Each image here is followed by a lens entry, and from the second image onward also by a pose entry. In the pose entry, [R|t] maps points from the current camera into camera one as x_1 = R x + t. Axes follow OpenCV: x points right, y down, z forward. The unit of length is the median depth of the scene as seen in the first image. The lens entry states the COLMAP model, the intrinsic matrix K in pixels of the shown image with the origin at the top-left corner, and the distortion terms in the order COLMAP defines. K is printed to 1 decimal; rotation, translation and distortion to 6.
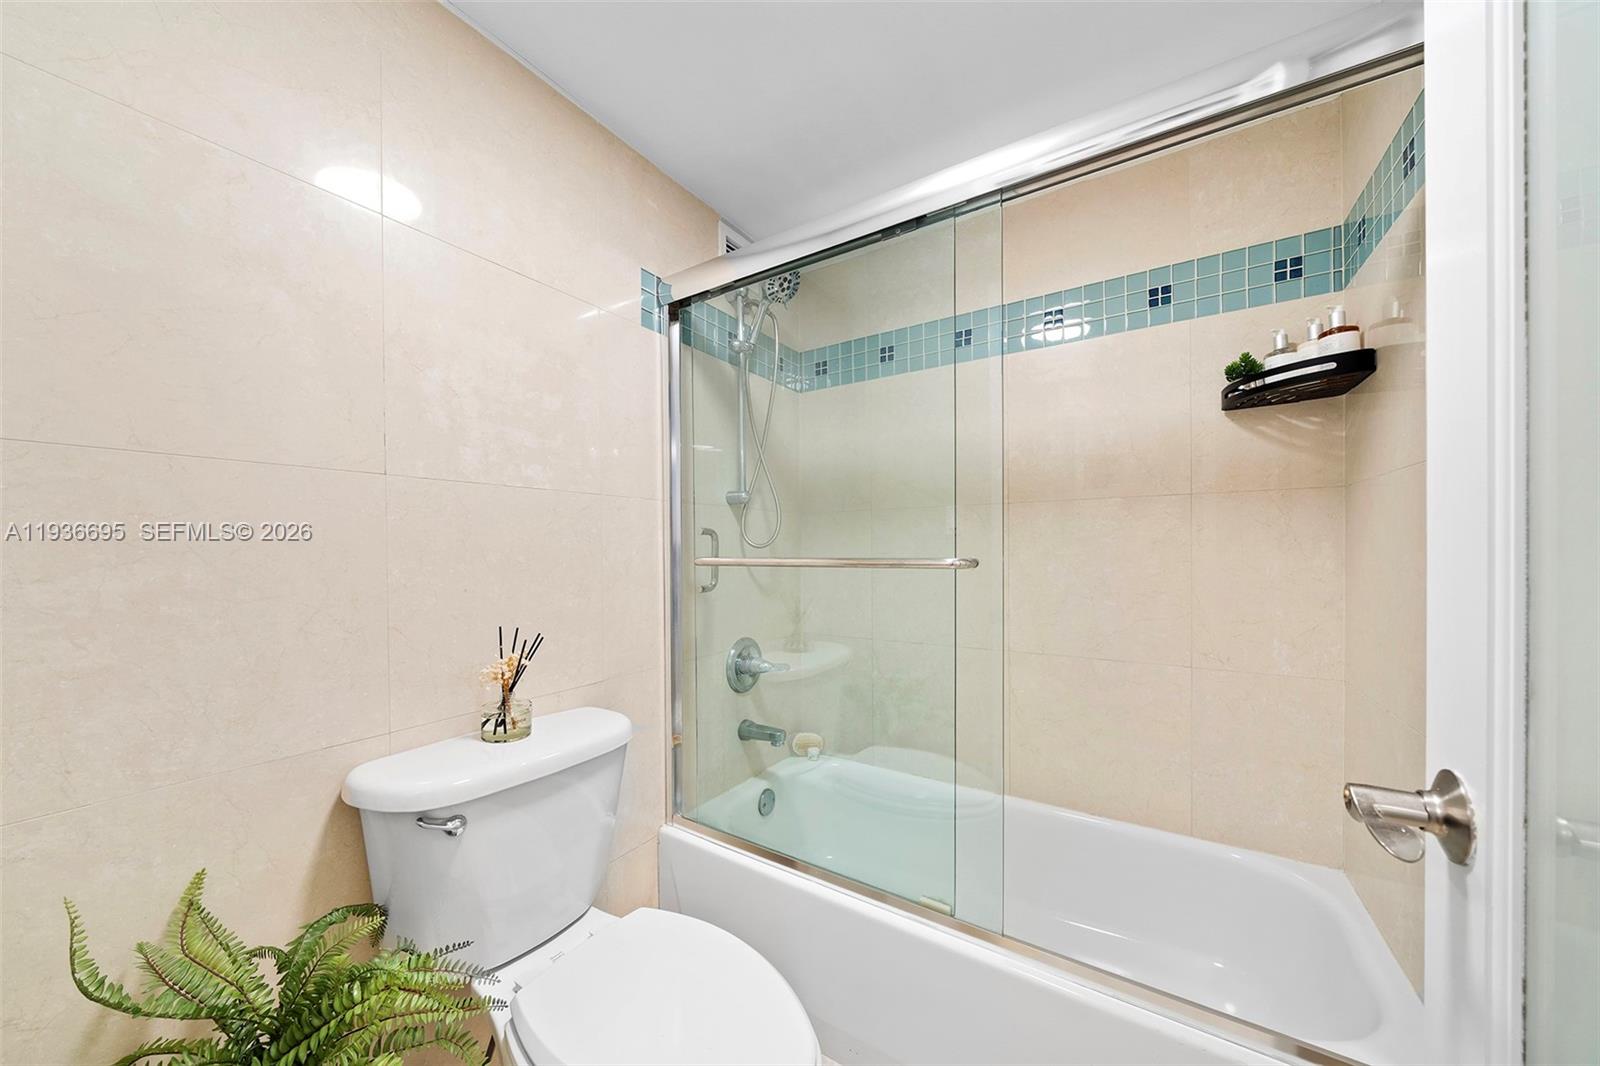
lens RADIAL K [[549.6, 0, 800.0], [0, 549.6, 533.0], [0, 0, 1]] dist [-0.000037, -0.000012]
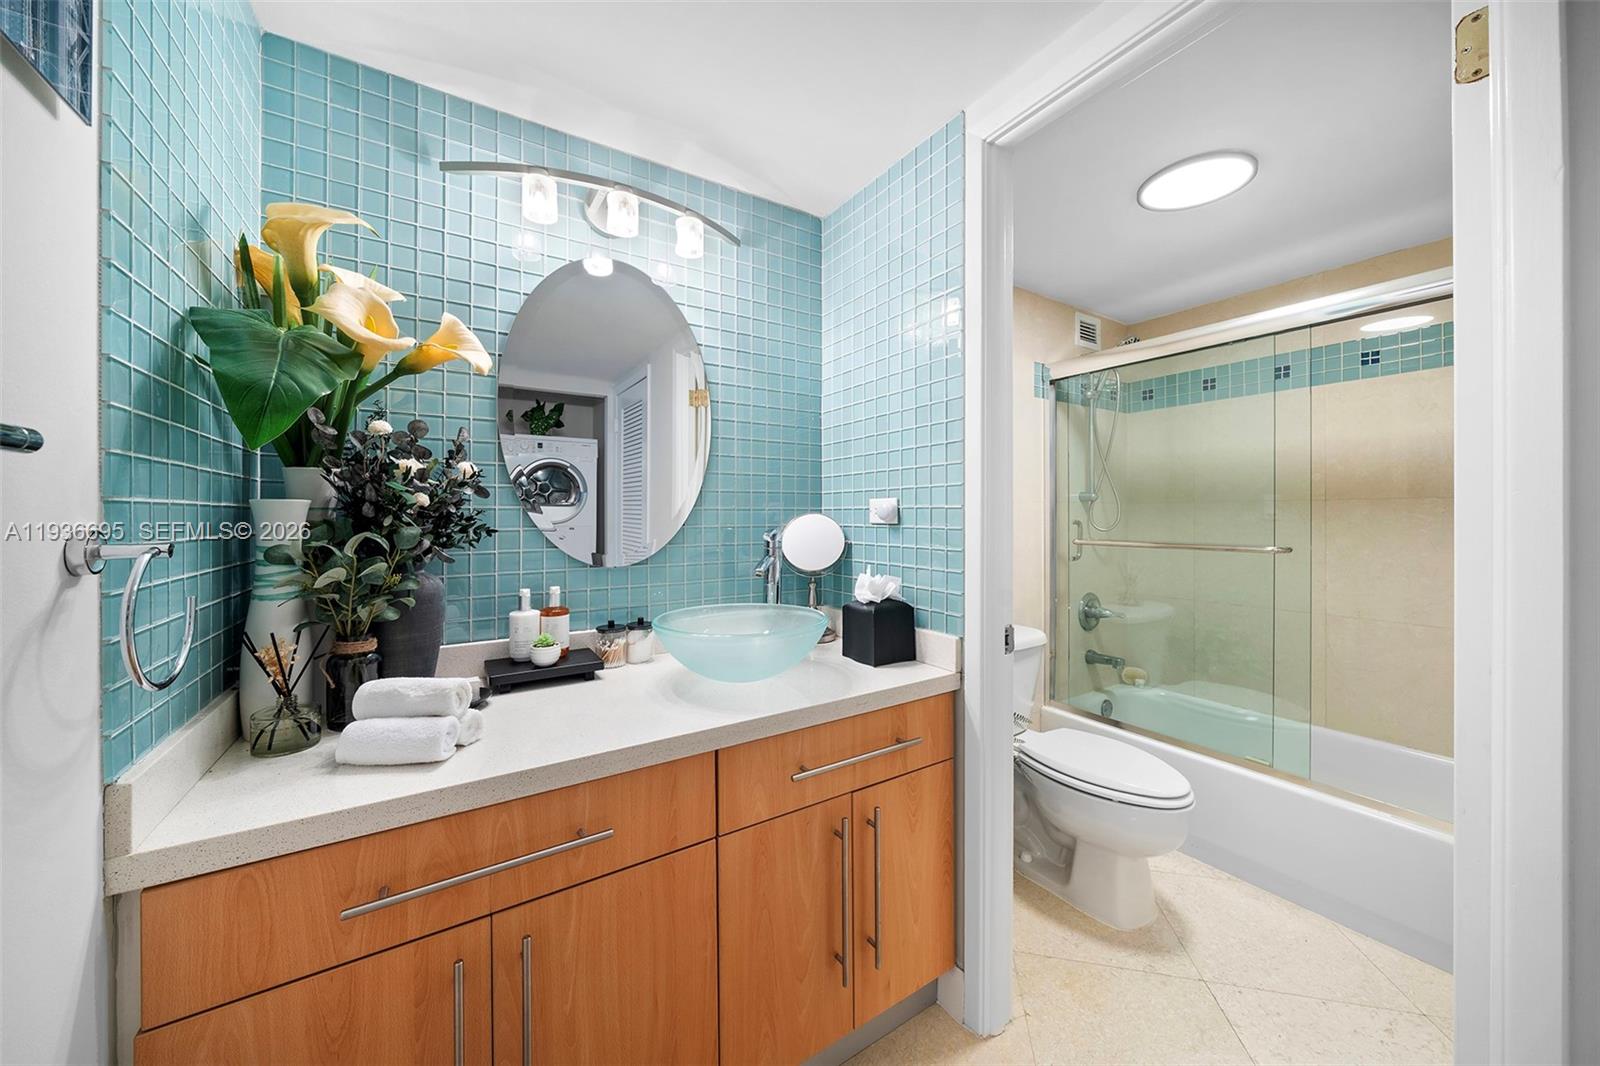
lens RADIAL K [[560.2, 0, 804.1], [0, 560.2, 506.5], [0, 0, 1]] dist [-0.000382, -0.000055]
pose [[0.912390, -0.002762, -0.409314, -0.186028], [0.010525, 0.999805, 0.016716, -0.068793], [0.409188, -0.019560, 0.912241, -0.650644]]
